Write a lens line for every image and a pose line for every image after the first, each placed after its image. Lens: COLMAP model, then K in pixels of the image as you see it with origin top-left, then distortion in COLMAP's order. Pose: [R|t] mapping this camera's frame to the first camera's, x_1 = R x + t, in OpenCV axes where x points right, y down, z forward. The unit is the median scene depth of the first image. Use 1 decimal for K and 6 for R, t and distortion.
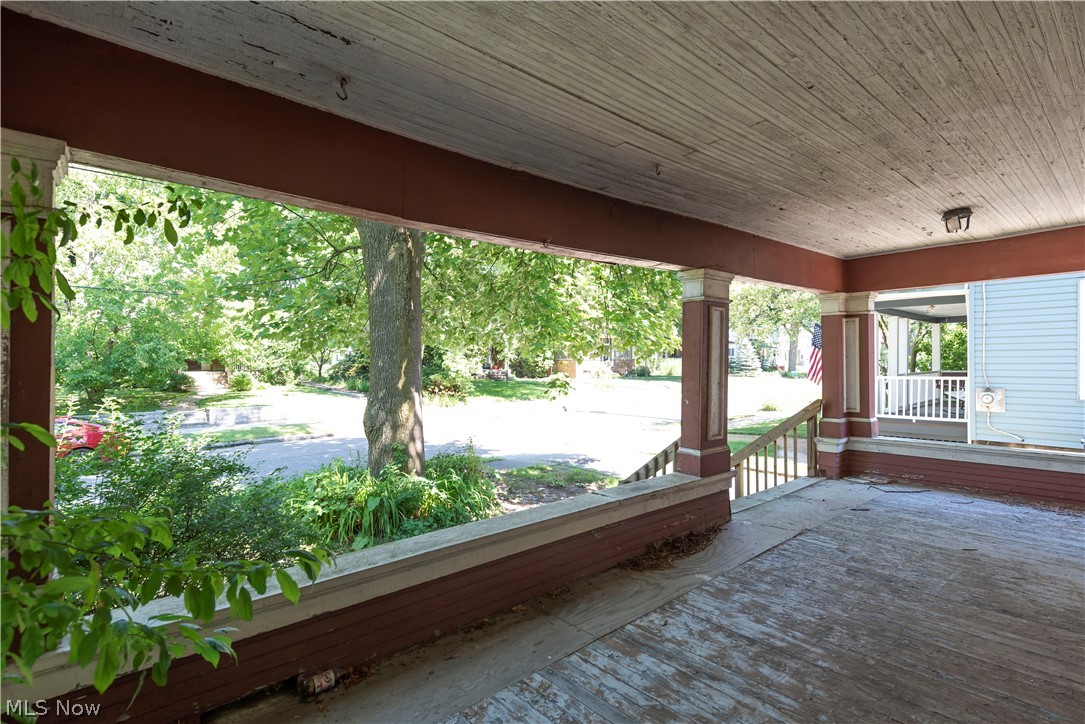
lens RADIAL K [[538.7, 0, 542.5], [0, 538.7, 362.0], [0, 0, 1]] dist [0.000676, -0.000149]
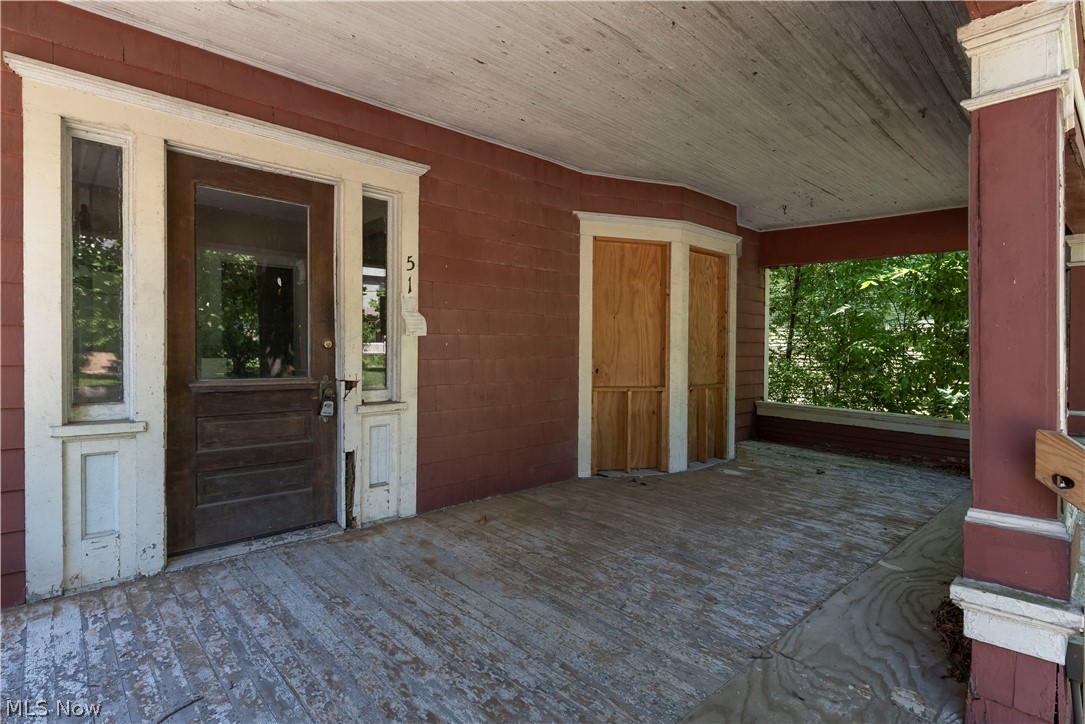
lens RADIAL K [[556.1, 0, 542.5], [0, 556.1, 362.0], [0, 0, 1]] dist [-0.000964, -0.000178]
pose [[-0.999182, 0.002212, -0.040375, 1.043283], [0.001231, 0.999704, 0.024301, 0.075209], [0.040416, 0.024232, -0.998889, 2.193842]]
